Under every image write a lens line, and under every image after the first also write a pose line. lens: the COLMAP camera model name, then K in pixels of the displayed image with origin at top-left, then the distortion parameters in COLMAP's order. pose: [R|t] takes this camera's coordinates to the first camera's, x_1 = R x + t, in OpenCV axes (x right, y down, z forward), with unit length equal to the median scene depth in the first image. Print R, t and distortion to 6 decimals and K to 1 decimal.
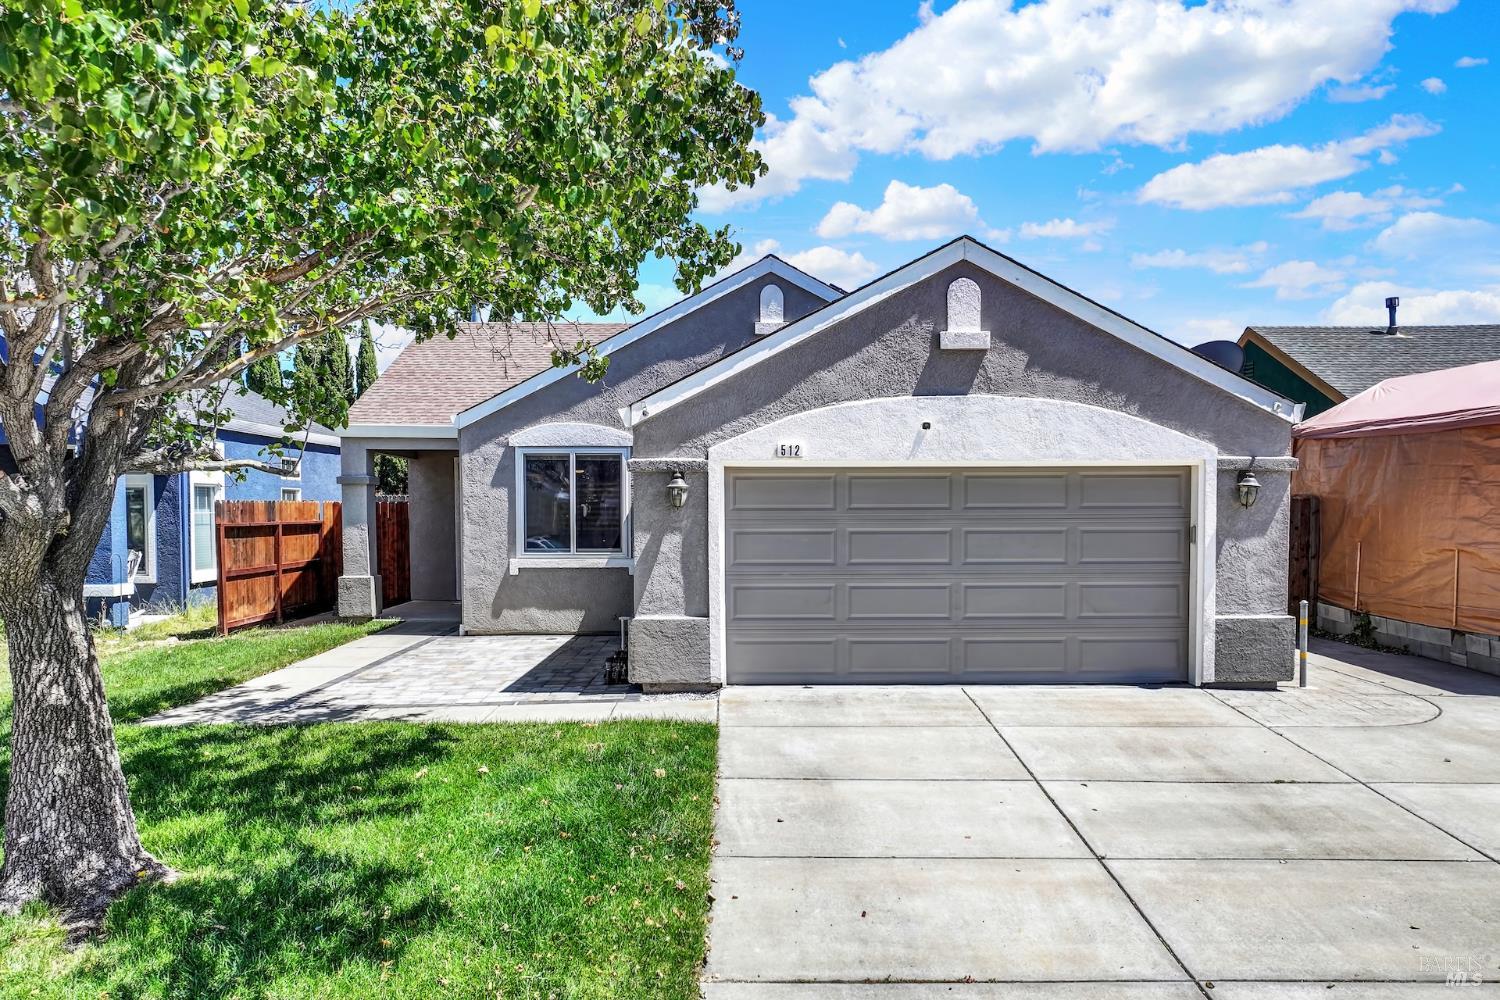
lens RADIAL K [[1048.6, 0, 755.3], [0, 1048.6, 559.3], [0, 0, 1]] dist [0.000895, 0.010651]
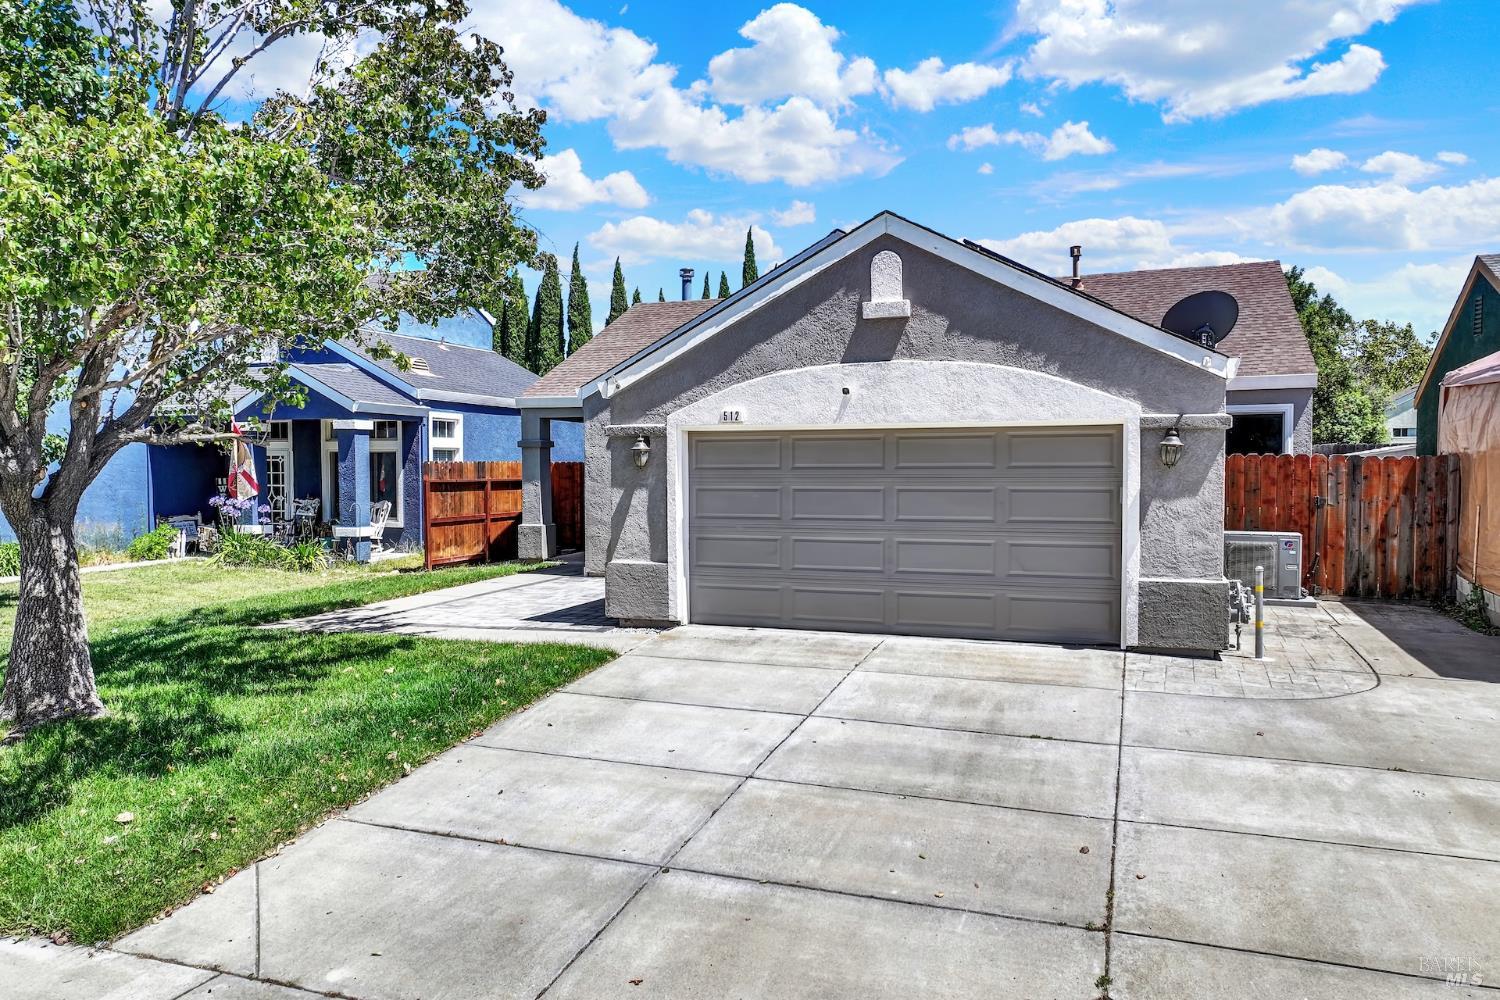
lens RADIAL K [[1048.6, 0, 756.2], [0, 1048.6, 514.3], [0, 0, 1]] dist [0.000895, 0.010651]
pose [[0.935710, 0.015473, -0.352430, 0.450115], [-0.016671, 0.999861, -0.000364, 0.000921], [0.352375, 0.006216, 0.935838, -0.036319]]
